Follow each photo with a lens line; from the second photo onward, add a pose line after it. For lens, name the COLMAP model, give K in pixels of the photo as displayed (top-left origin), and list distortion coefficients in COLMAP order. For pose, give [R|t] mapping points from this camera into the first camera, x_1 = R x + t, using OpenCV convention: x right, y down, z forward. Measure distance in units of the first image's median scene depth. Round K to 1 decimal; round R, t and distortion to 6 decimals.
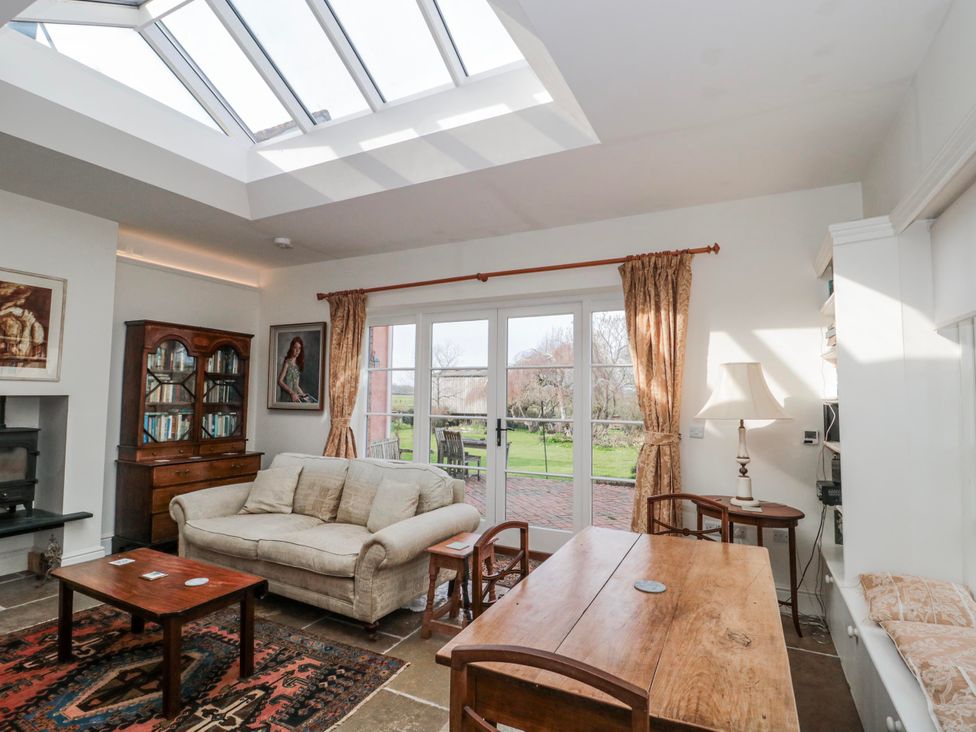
lens RADIAL K [[511.5, 0, 488.0], [0, 511.5, 366.0], [0, 0, 1]] dist [0.001114, -0.014481]
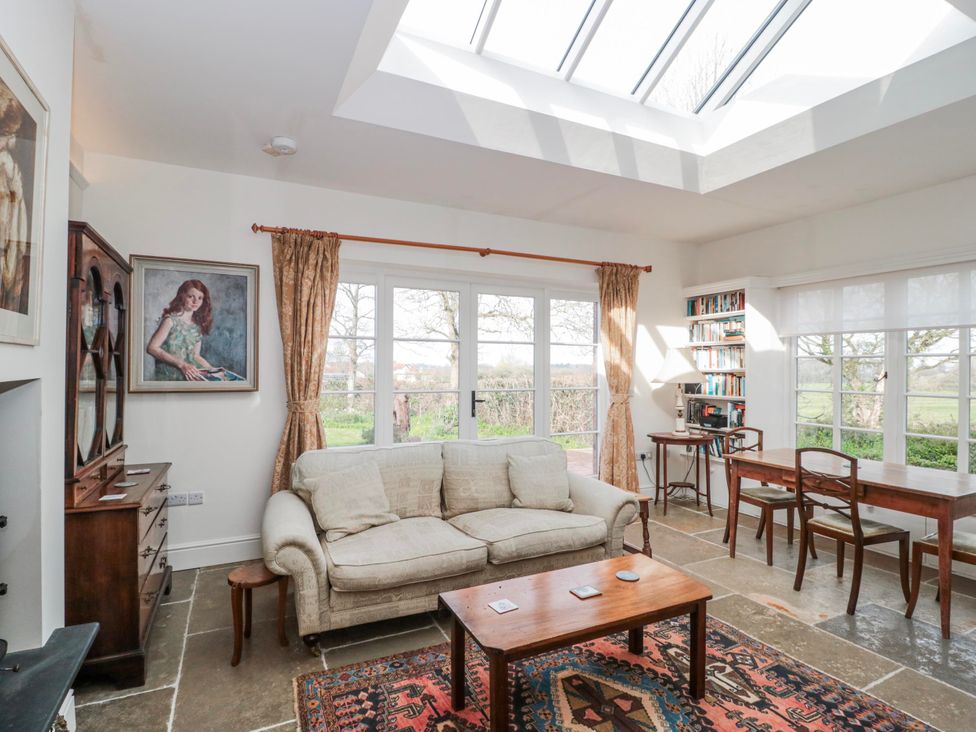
lens RADIAL K [[511.5, 0, 488.0], [0, 511.5, 366.0], [0, 0, 1]] dist [0.001114, -0.014481]
pose [[0.594410, -0.004940, 0.804147, -0.792979], [-0.046670, 0.998084, 0.040629, 0.009647], [-0.802806, -0.061680, 0.593041, 0.366671]]
